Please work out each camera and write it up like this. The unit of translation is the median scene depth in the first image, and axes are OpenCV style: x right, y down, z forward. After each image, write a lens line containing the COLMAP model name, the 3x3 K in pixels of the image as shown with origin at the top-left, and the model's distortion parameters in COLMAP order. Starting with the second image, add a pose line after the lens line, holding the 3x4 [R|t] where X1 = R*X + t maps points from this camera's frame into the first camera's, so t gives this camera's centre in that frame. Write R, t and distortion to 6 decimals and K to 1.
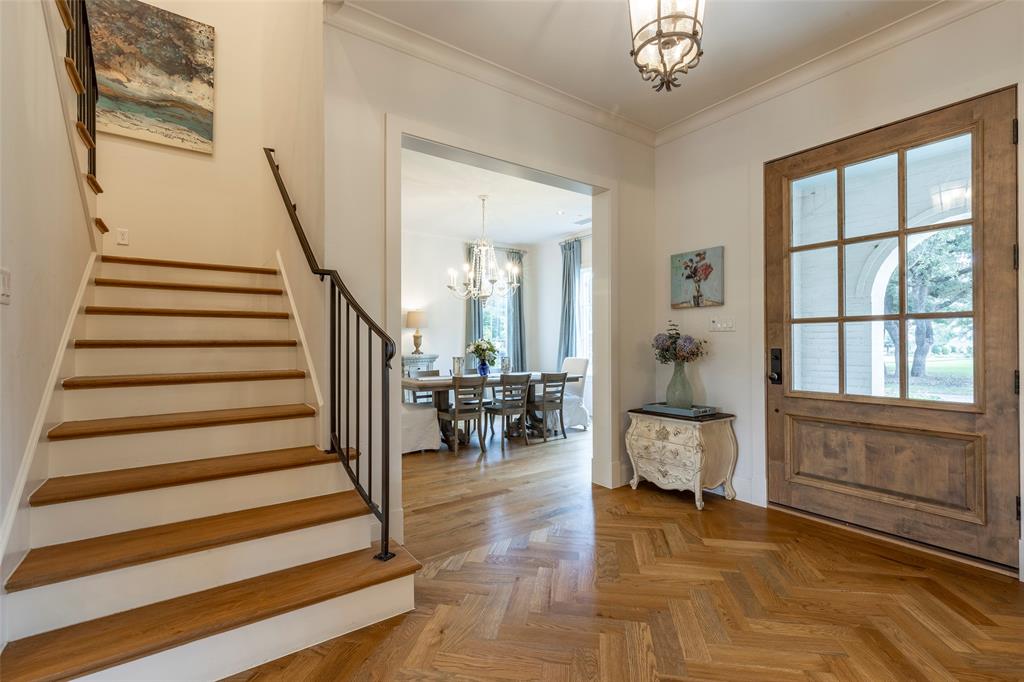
lens RADIAL K [[462.0, 0, 514.6], [0, 462.0, 340.4], [0, 0, 1]] dist [0.008572, -0.000830]
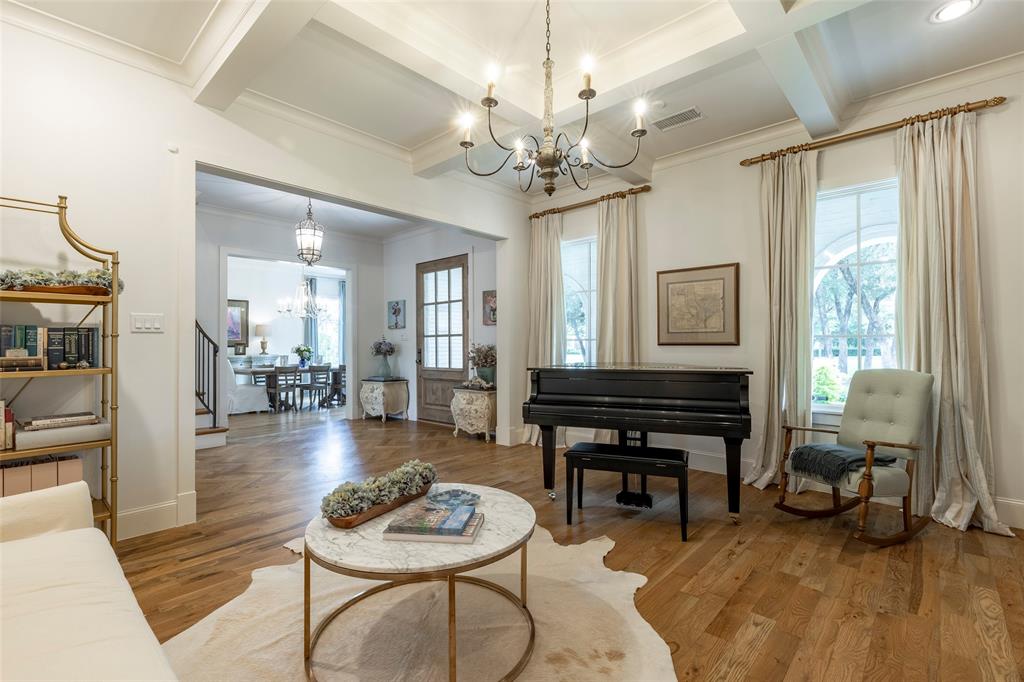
lens RADIAL K [[462.0, 0, 507.8], [0, 462.0, 338.8], [0, 0, 1]] dist [0.008572, -0.000830]
pose [[0.979530, -0.000262, 0.201298, 0.502861], [0.002462, 0.999940, -0.010679, -0.003920], [-0.201283, 0.010956, 0.979472, -1.174679]]
